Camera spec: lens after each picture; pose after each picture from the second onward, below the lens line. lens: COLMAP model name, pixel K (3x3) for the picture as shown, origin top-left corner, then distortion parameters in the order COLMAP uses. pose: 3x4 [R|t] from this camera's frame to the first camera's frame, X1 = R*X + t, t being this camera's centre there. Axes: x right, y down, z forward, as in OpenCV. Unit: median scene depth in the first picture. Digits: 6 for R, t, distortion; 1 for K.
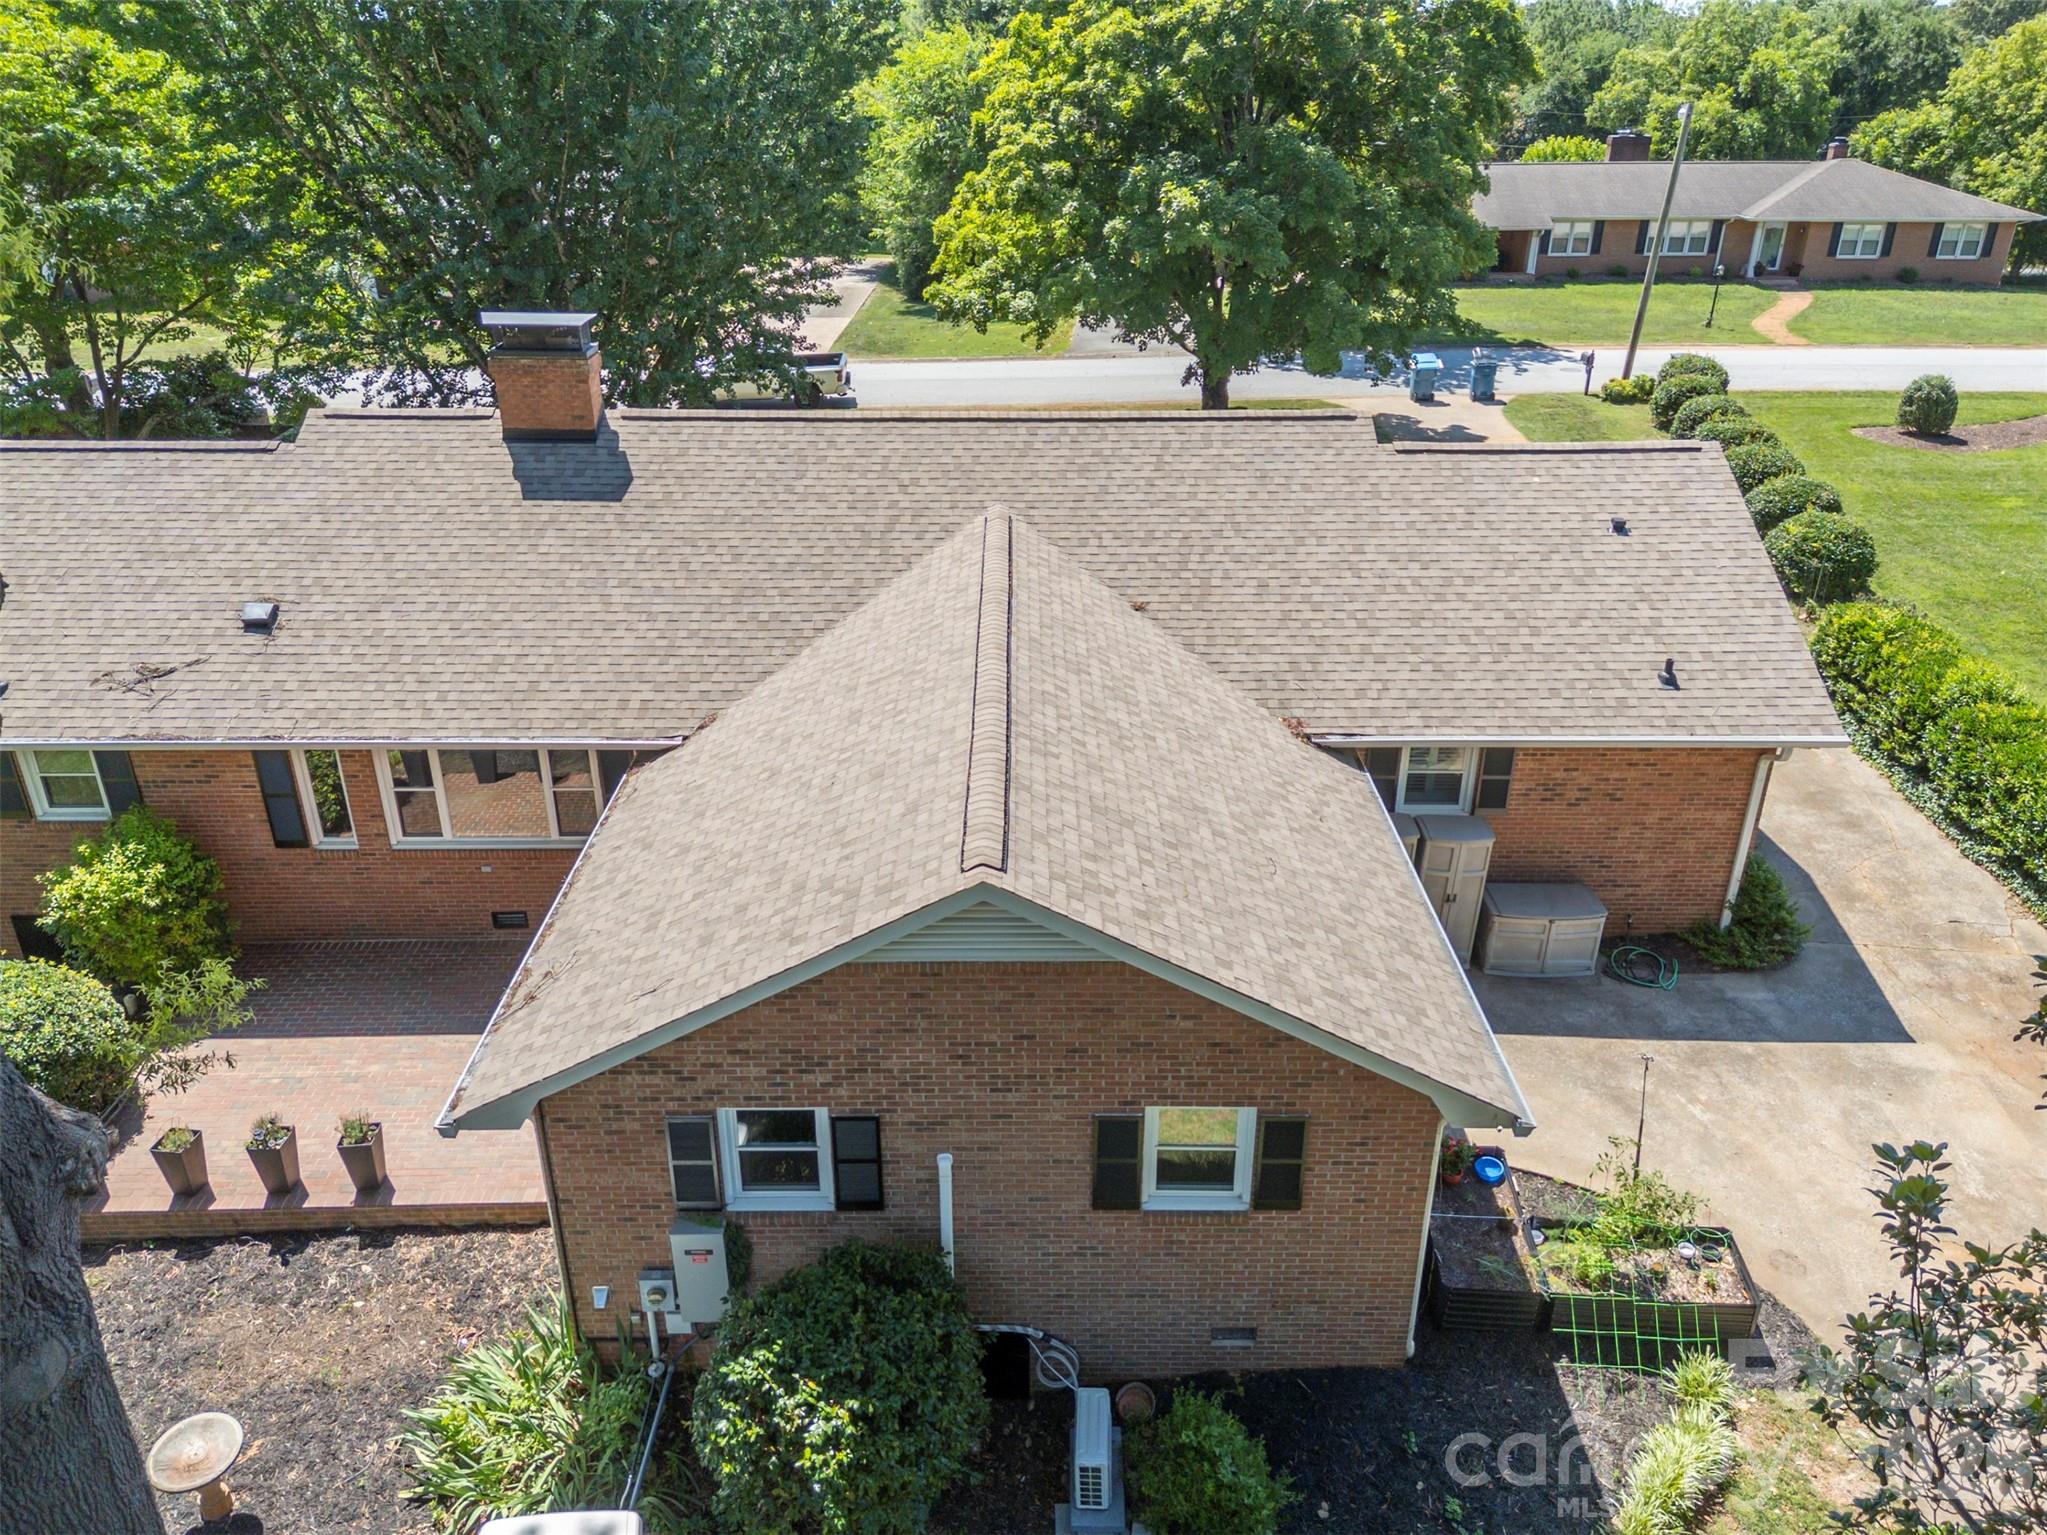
lens RADIAL K [[1499.5, 0, 1020.4], [0, 1499.5, 763.8], [0, 0, 1]] dist [0.055224, -0.006870]
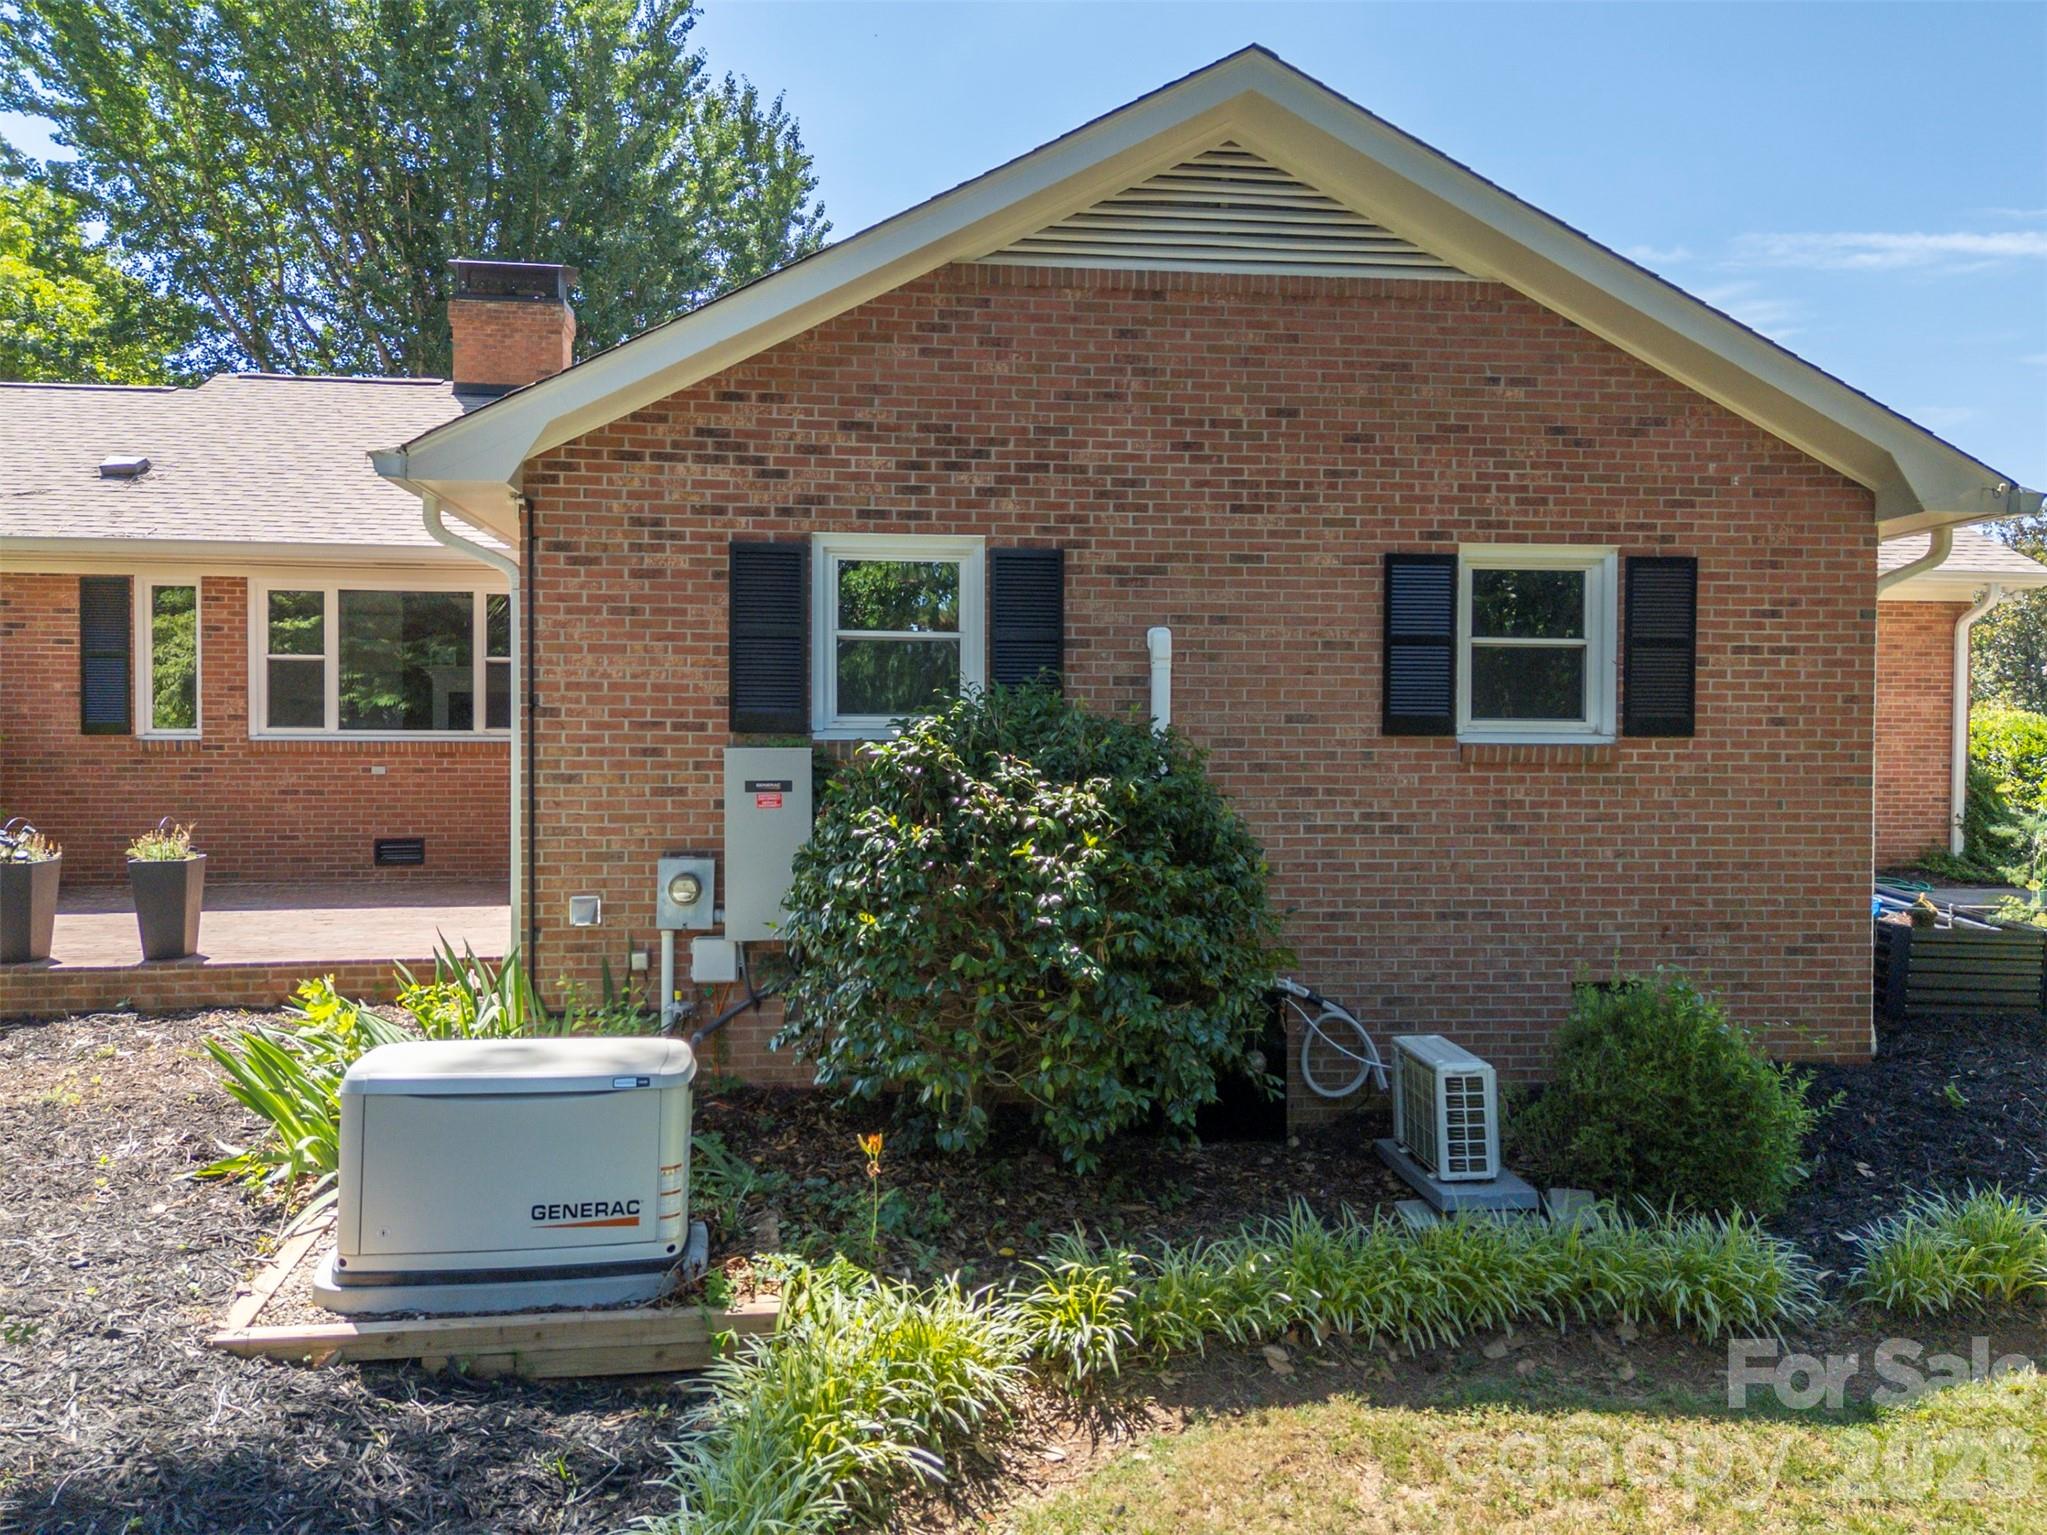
lens RADIAL K [[1499.5, 0, 1023.2], [0, 1499.5, 758.9], [0, 0, 1]] dist [0.055224, -0.006870]
pose [[0.994479, 0.004673, 0.104830, -0.172930], [0.039422, 0.909191, -0.414508, 0.564972], [-0.097248, 0.416352, 0.903988, 0.436271]]
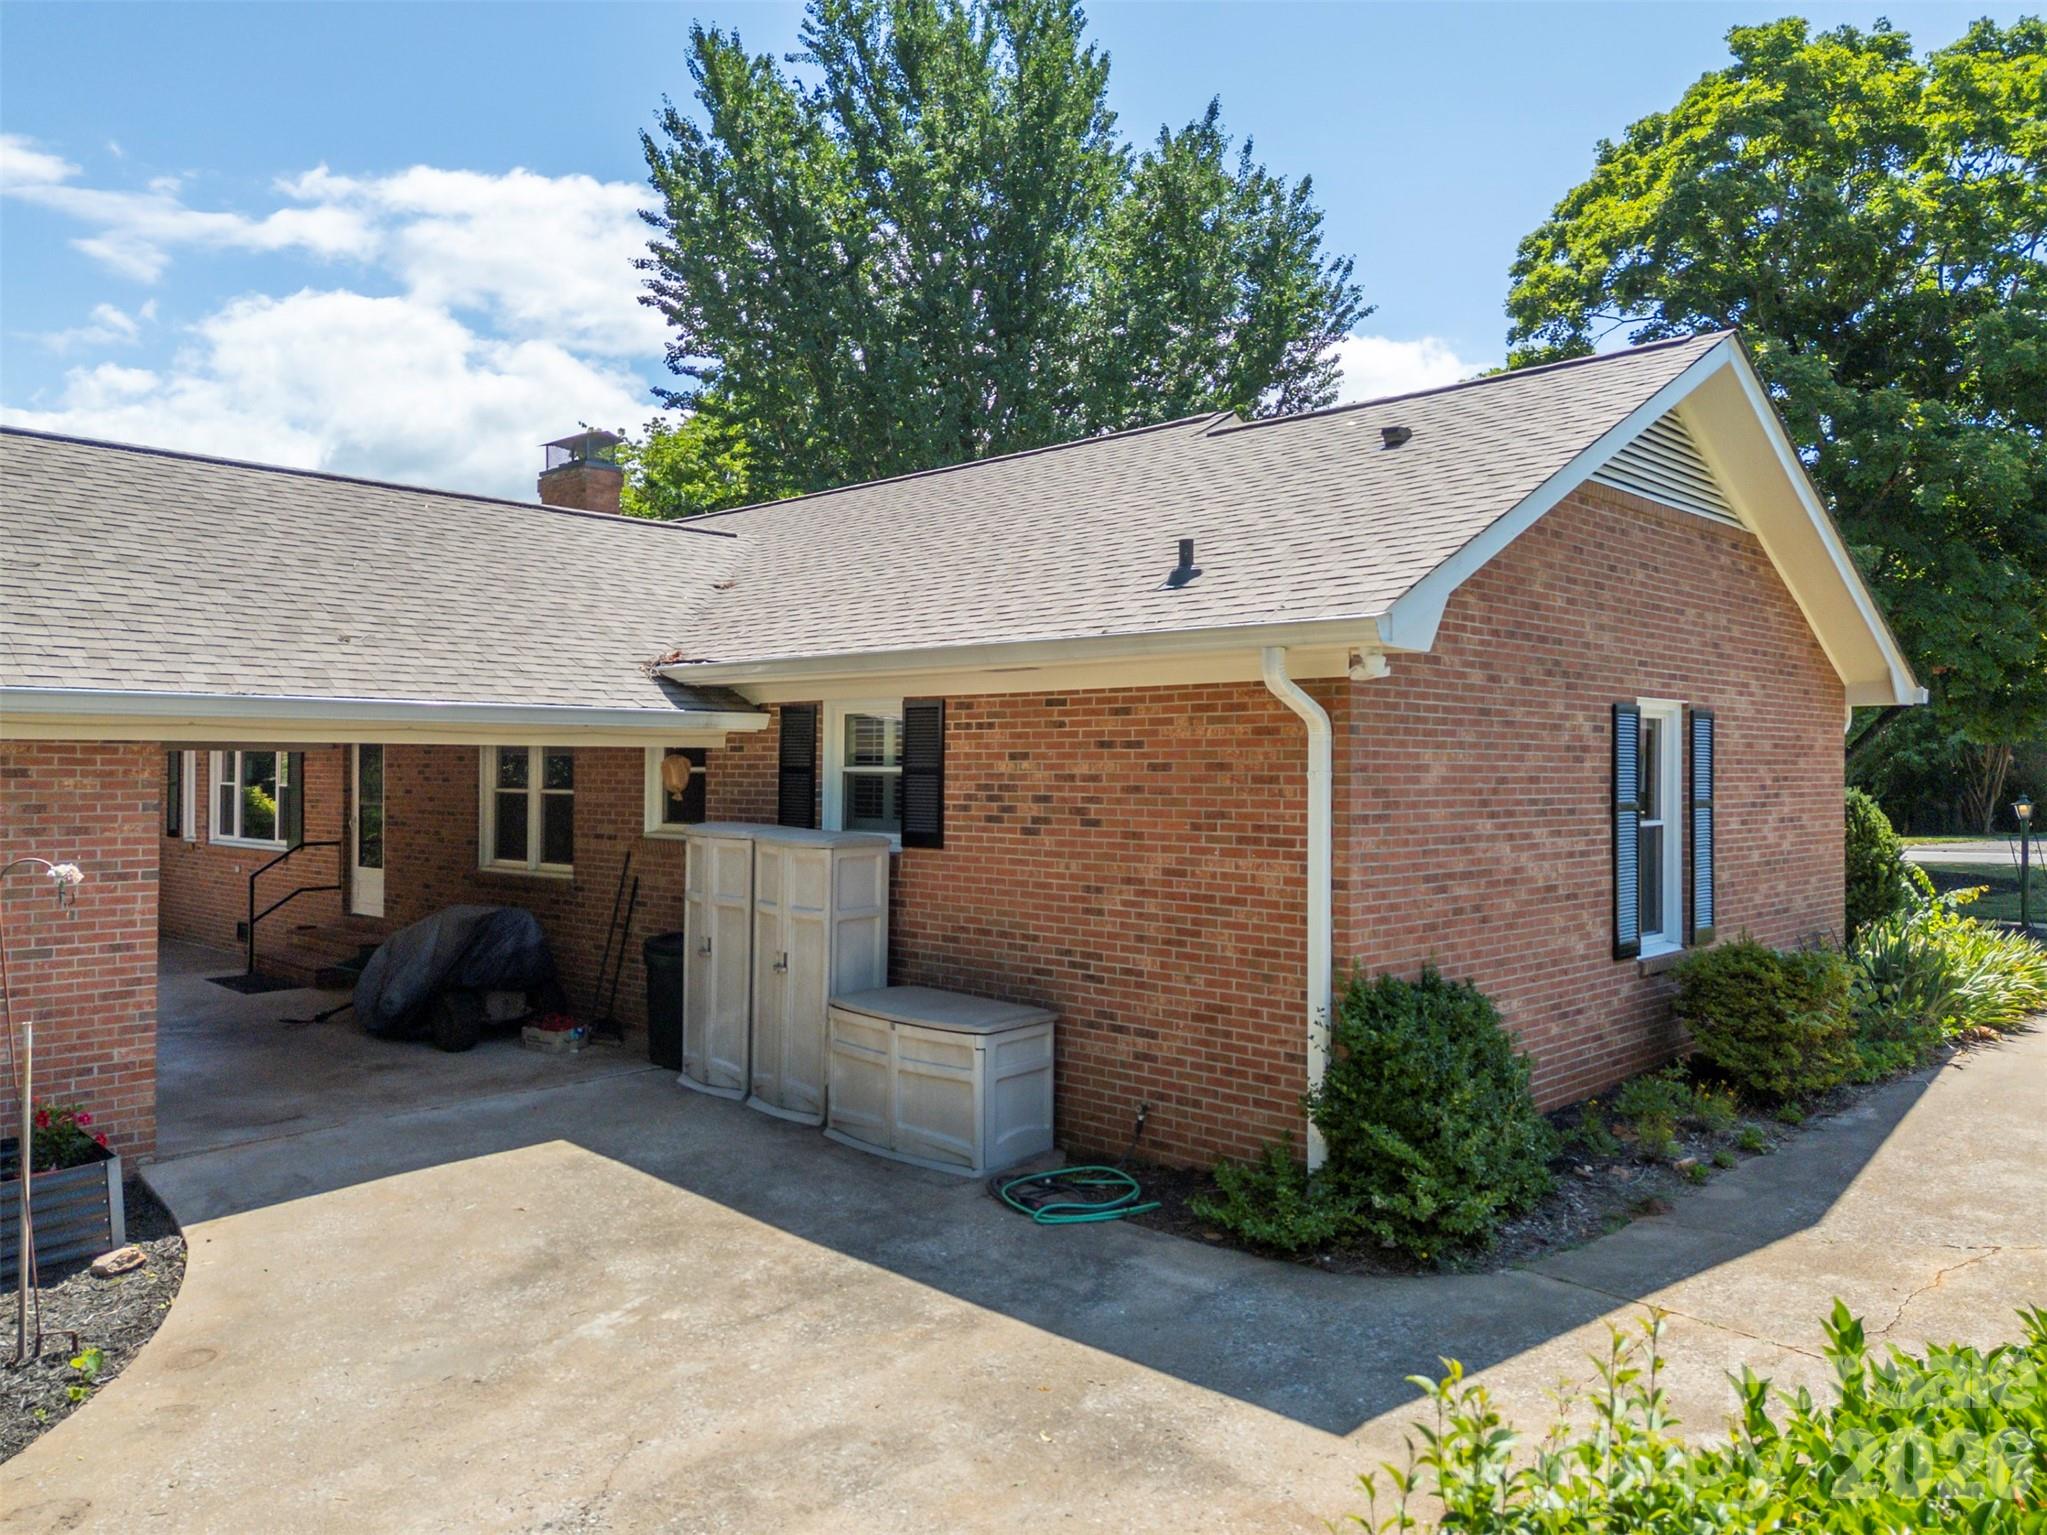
lens RADIAL K [[1499.5, 0, 1017.8], [0, 1499.5, 771.4], [0, 0, 1]] dist [0.055224, -0.006870]
pose [[0.717180, 0.002404, -0.696883, 1.029526], [-0.302744, 0.901778, -0.308451, 0.238932], [0.627693, 0.432193, 0.647465, 0.949279]]
